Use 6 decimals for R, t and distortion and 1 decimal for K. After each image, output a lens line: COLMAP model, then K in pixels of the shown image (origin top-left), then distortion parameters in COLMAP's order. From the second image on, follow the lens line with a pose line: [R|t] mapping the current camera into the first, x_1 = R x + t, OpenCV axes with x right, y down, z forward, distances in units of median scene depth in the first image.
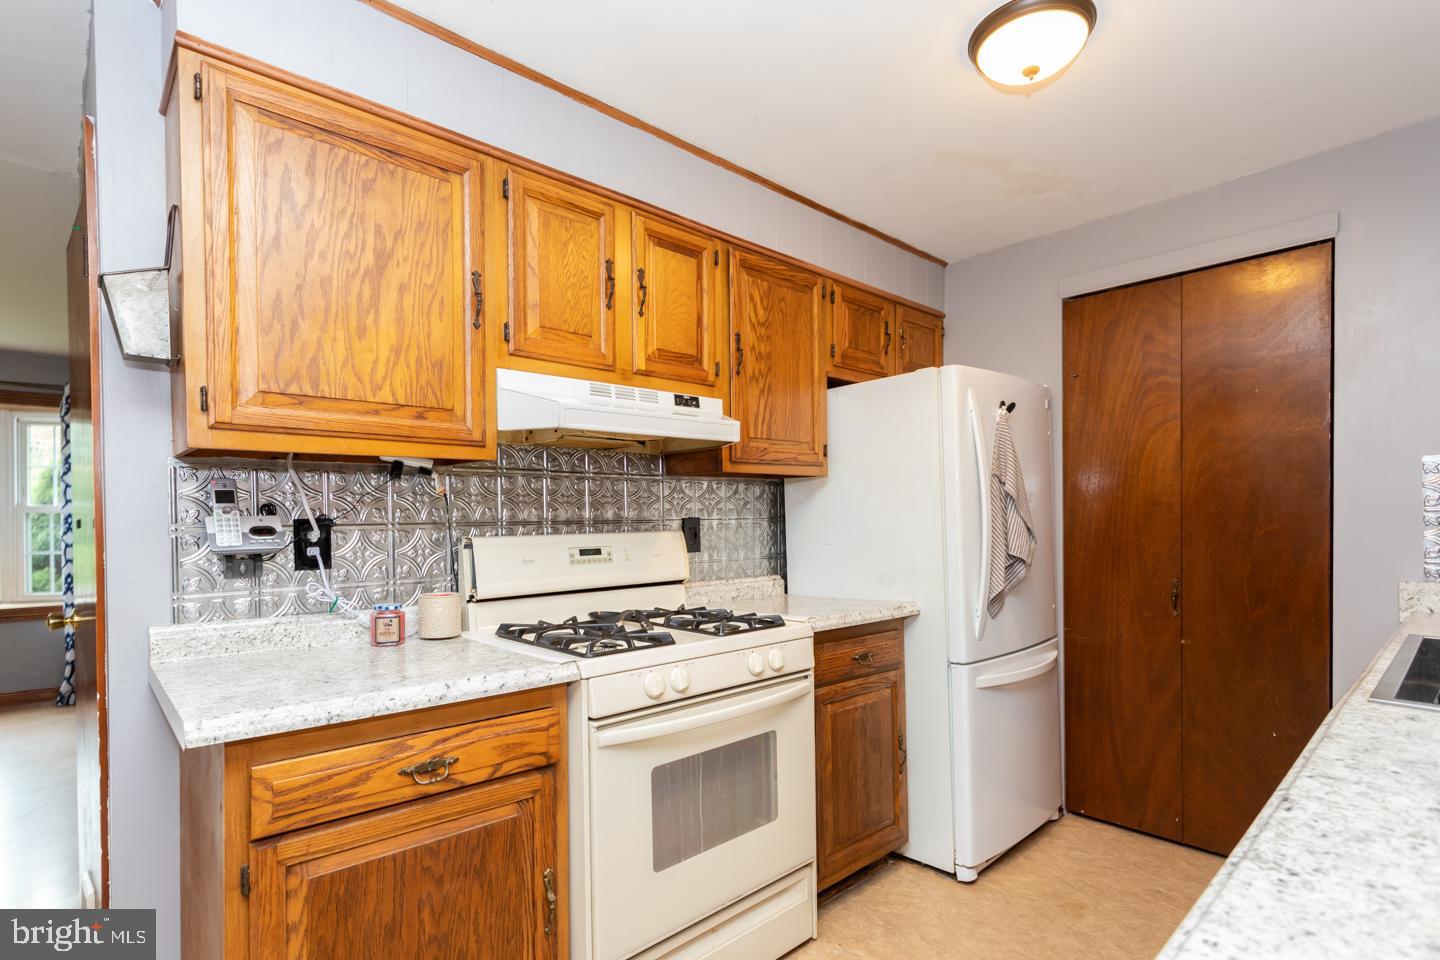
lens RADIAL K [[675.0, 0, 720.3], [0, 675.0, 535.2], [0, 0, 1]] dist [0.003693, 0.000568]
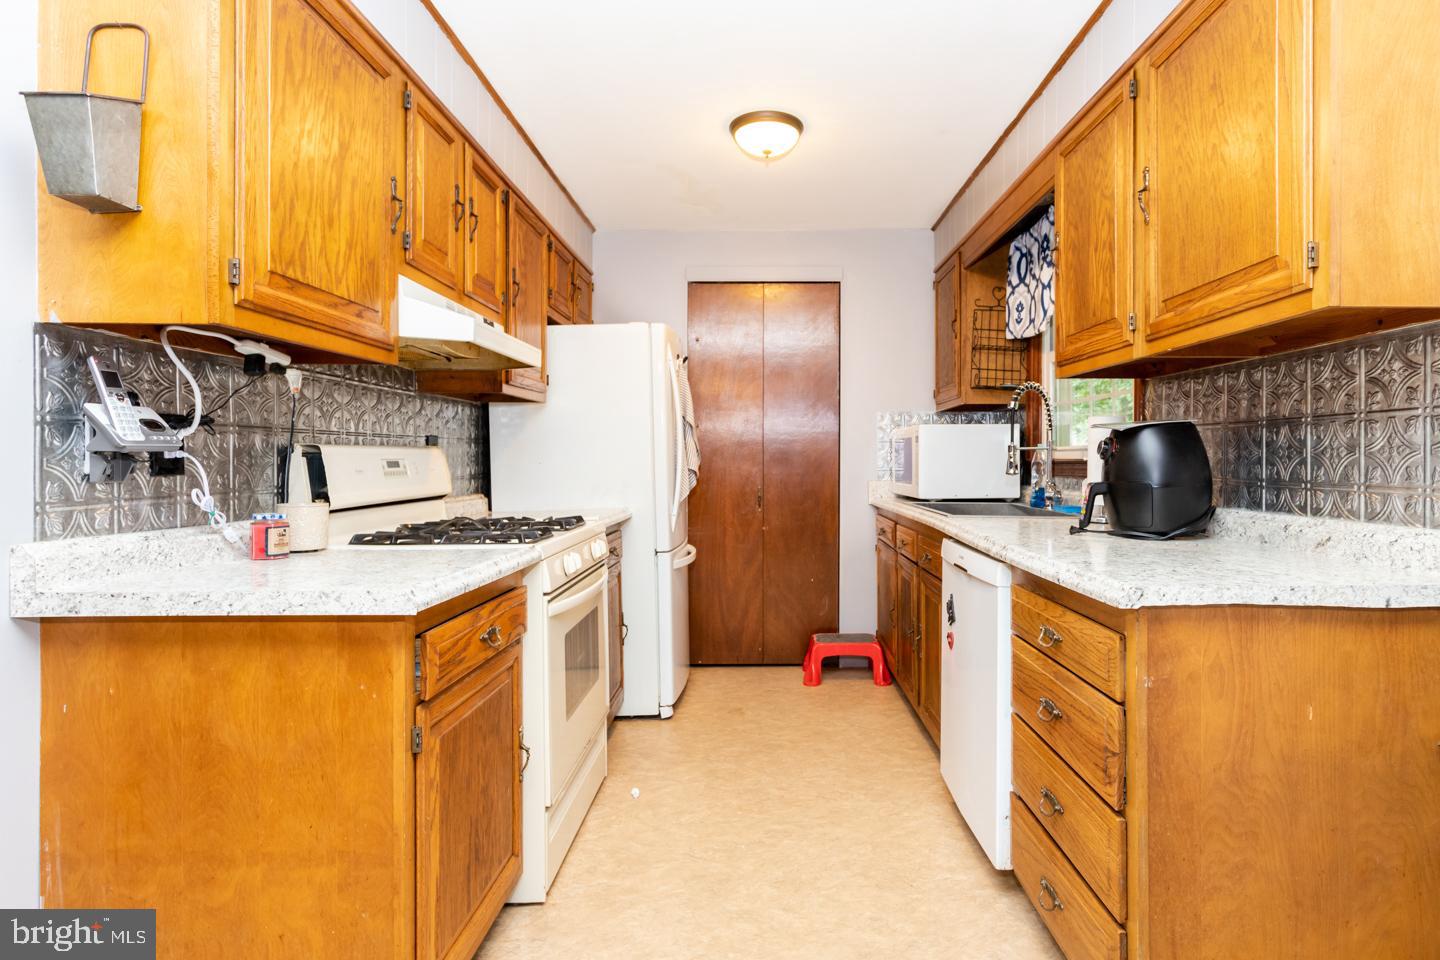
lens RADIAL K [[701.3, 0, 713.2], [0, 701.3, 479.8], [0, 0, 1]] dist [0.002313, 0.000385]
pose [[0.735425, -0.014974, 0.677440, -0.707695], [0.012057, 0.999887, 0.009012, 0.057122], [-0.677498, 0.001540, 0.735523, -0.093025]]
